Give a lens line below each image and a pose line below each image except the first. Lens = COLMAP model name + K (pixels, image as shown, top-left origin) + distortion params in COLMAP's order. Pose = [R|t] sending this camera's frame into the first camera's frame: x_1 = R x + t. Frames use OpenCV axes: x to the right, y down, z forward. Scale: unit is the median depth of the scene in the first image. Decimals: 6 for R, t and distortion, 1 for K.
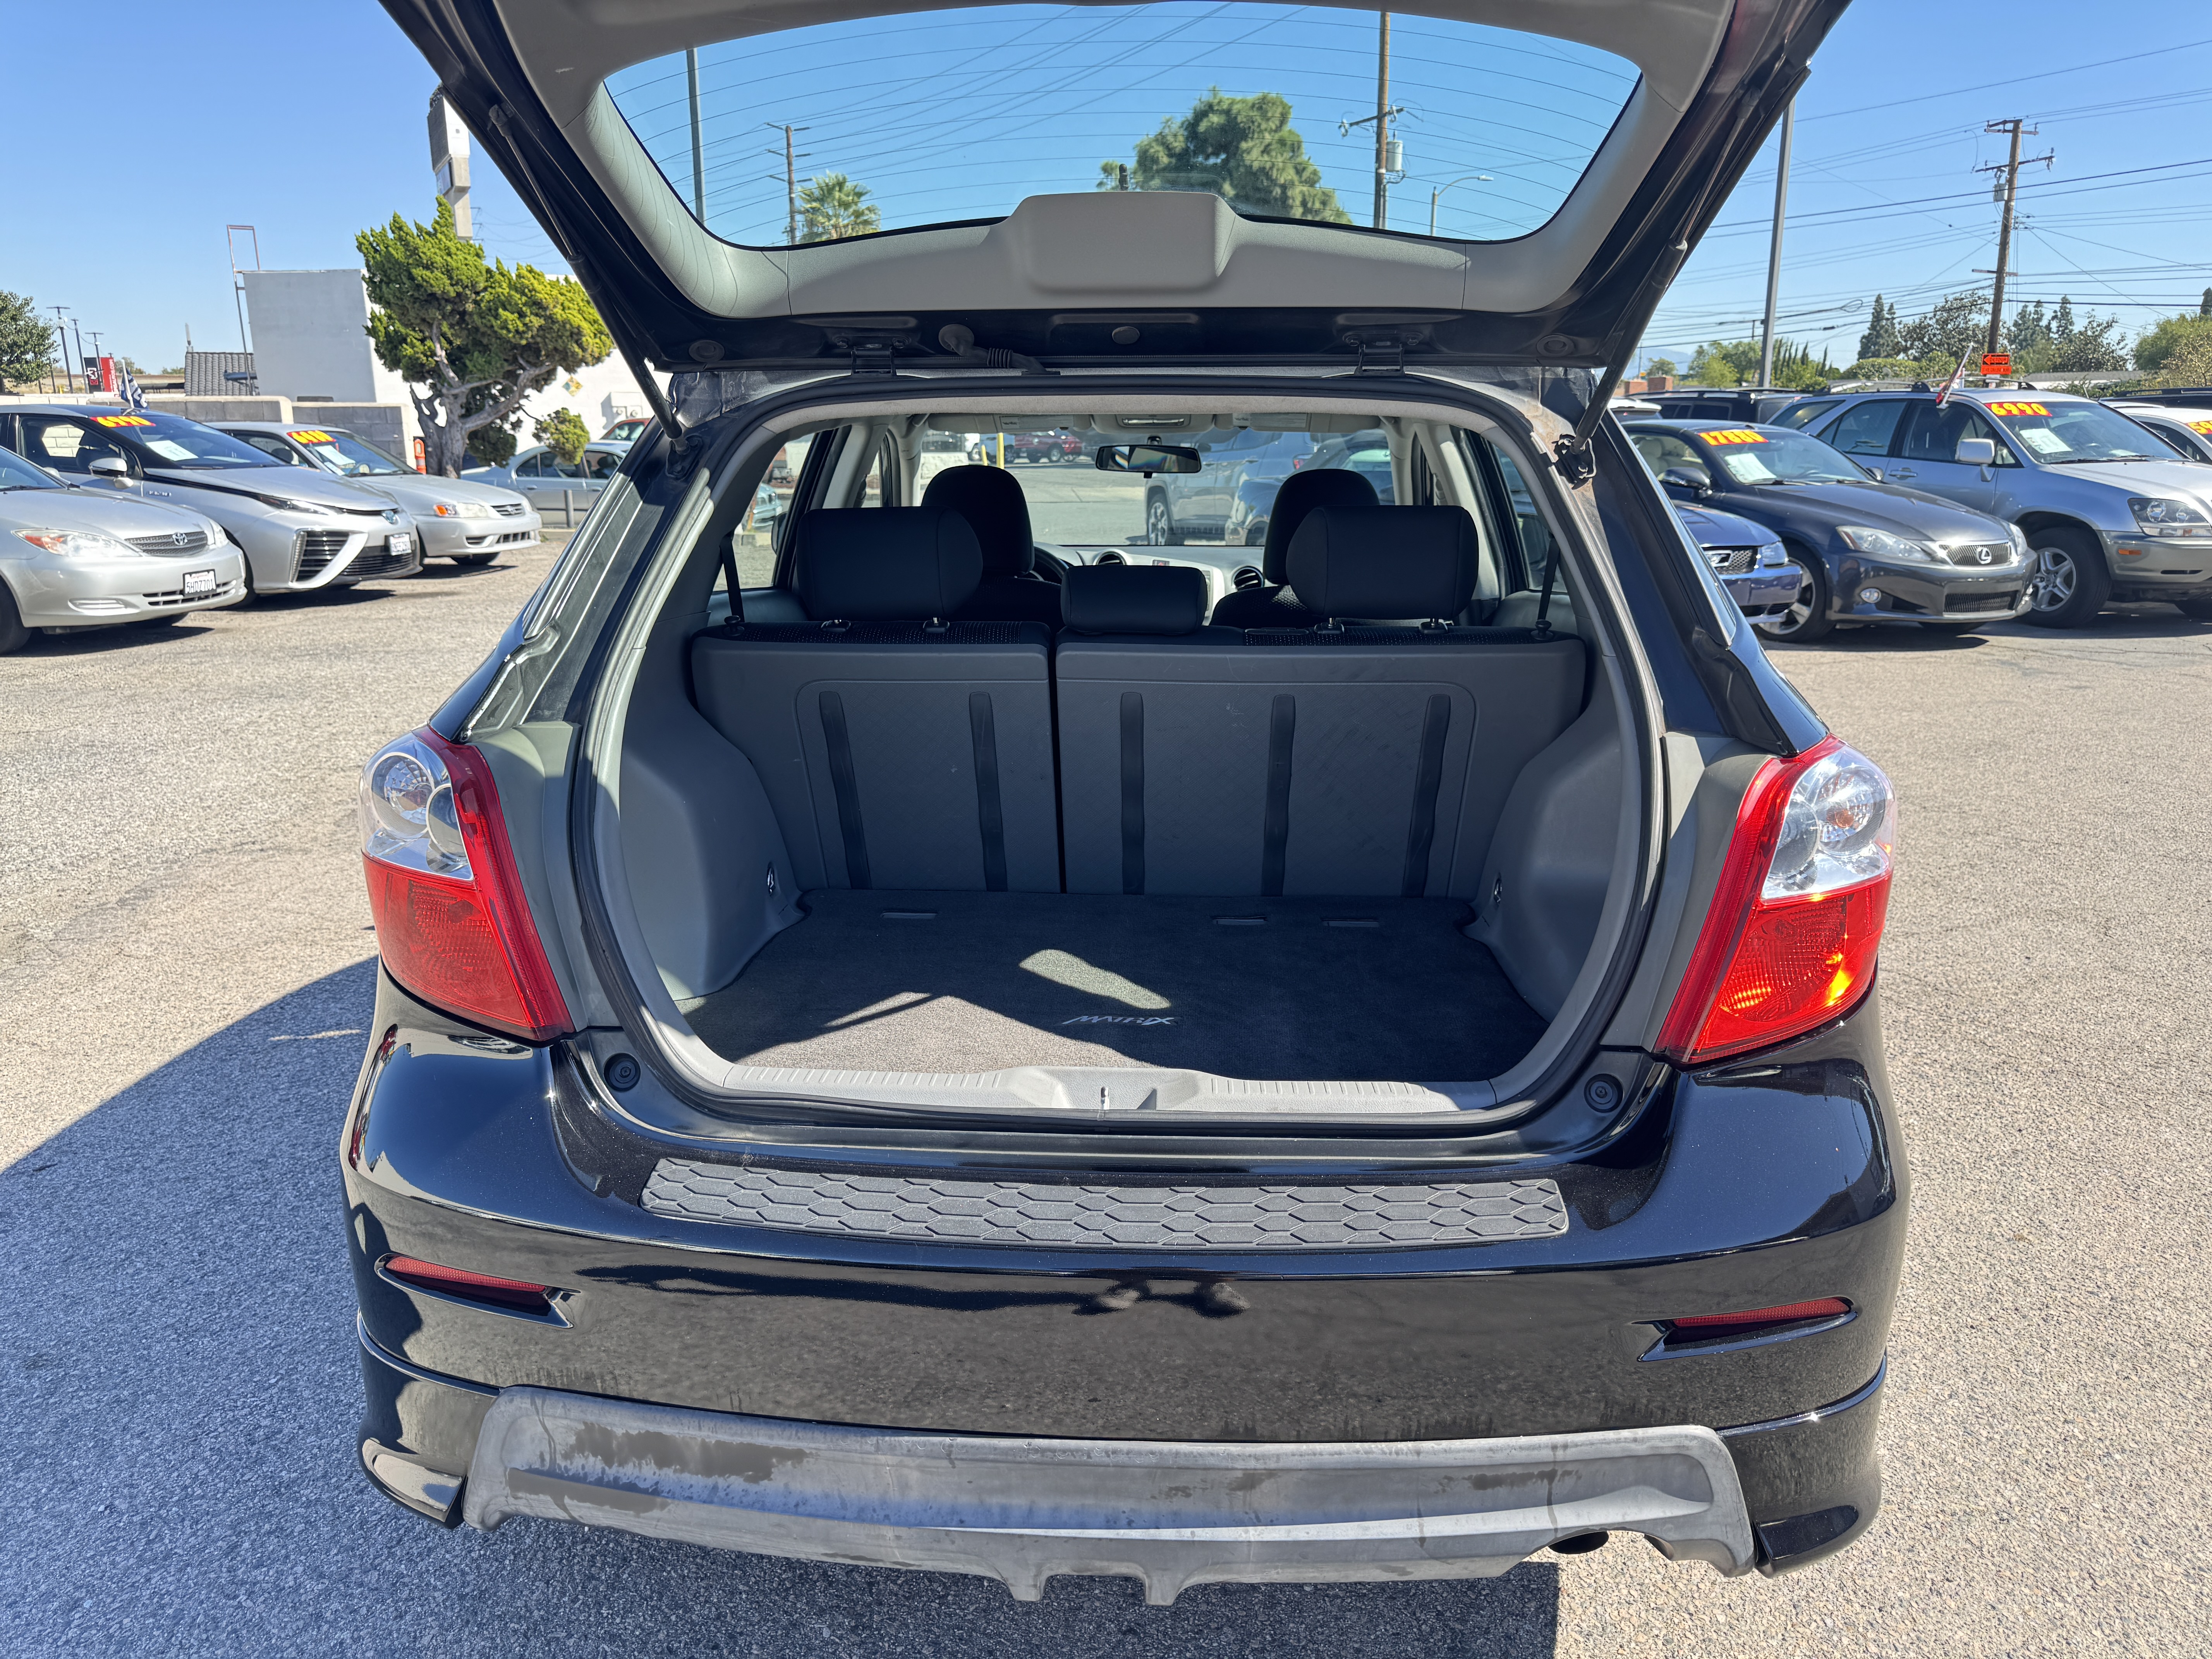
lens RADIAL K [[1564.3, 0, 1102.7], [0, 1564.3, 823.6], [0, 0, 1]] dist [0.006594, -0.001733]
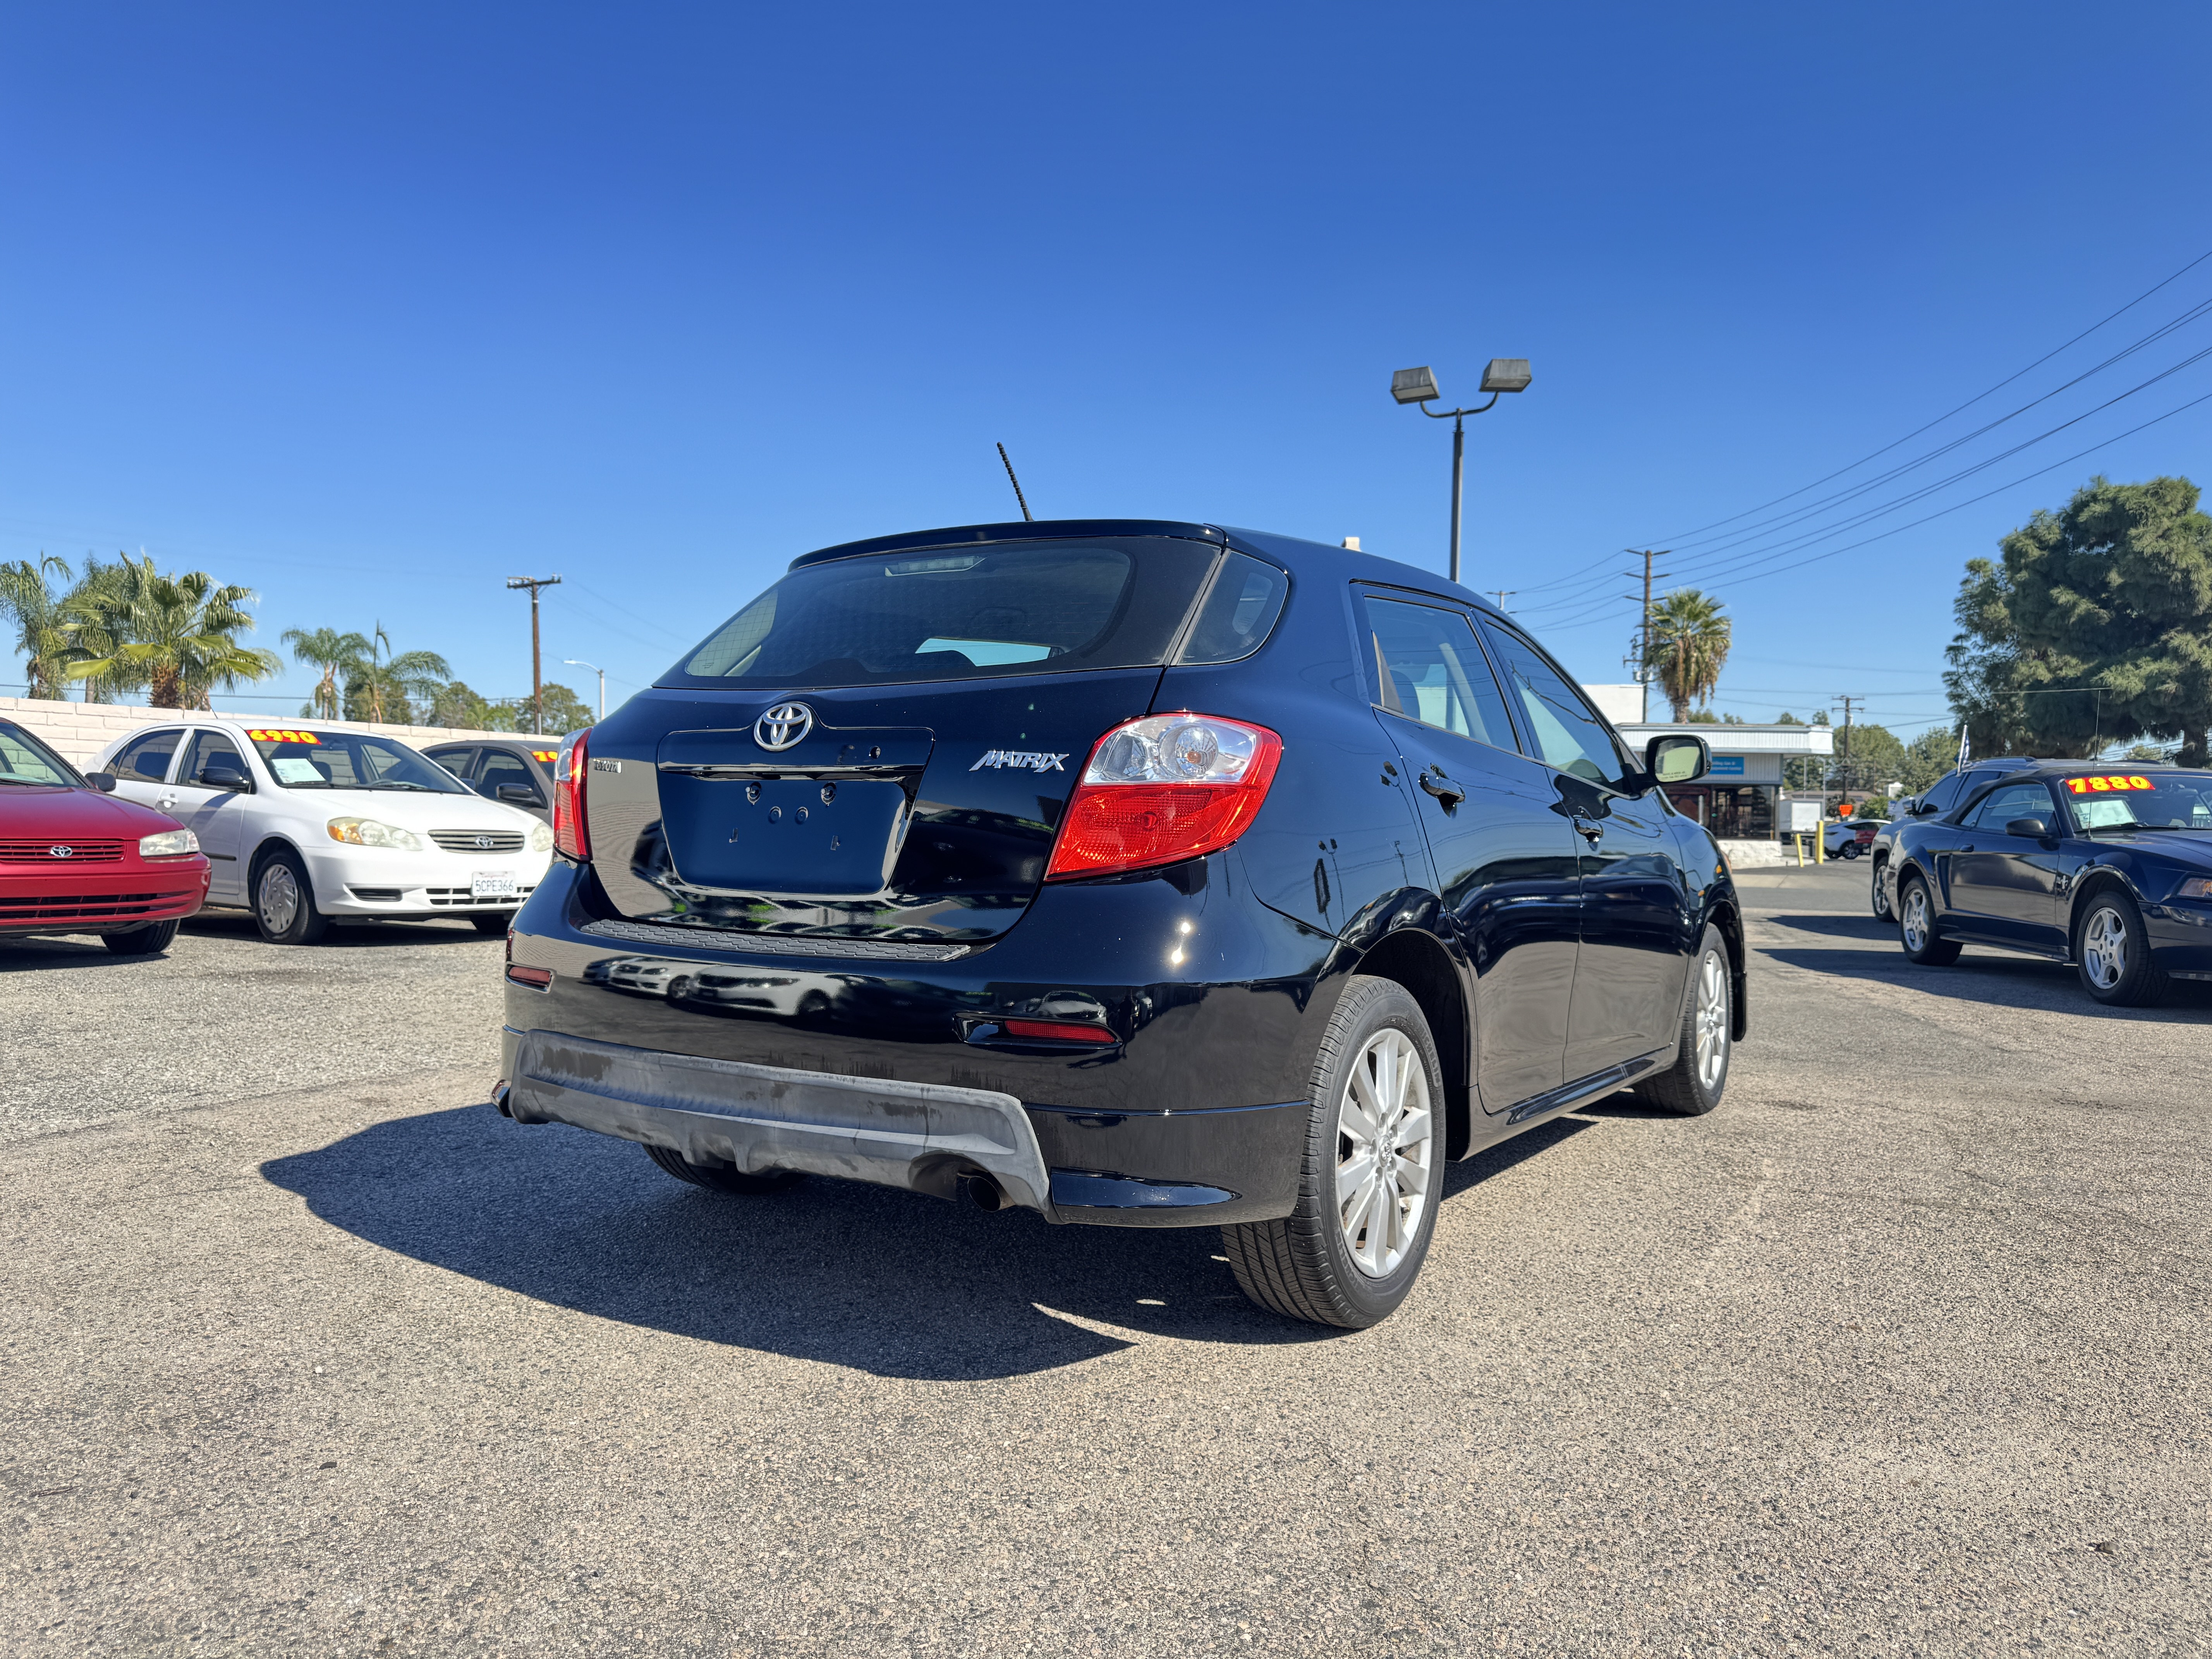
lens RADIAL K [[1553.8, 0, 1129.3], [0, 1553.8, 835.0], [0, 0, 1]] dist [0.074159, -0.107845]
pose [[0.869728, 0.019543, -0.493144, 0.153471], [-0.139869, 0.968009, -0.208317, 0.052950], [0.473297, 0.250155, 0.844638, -0.044943]]
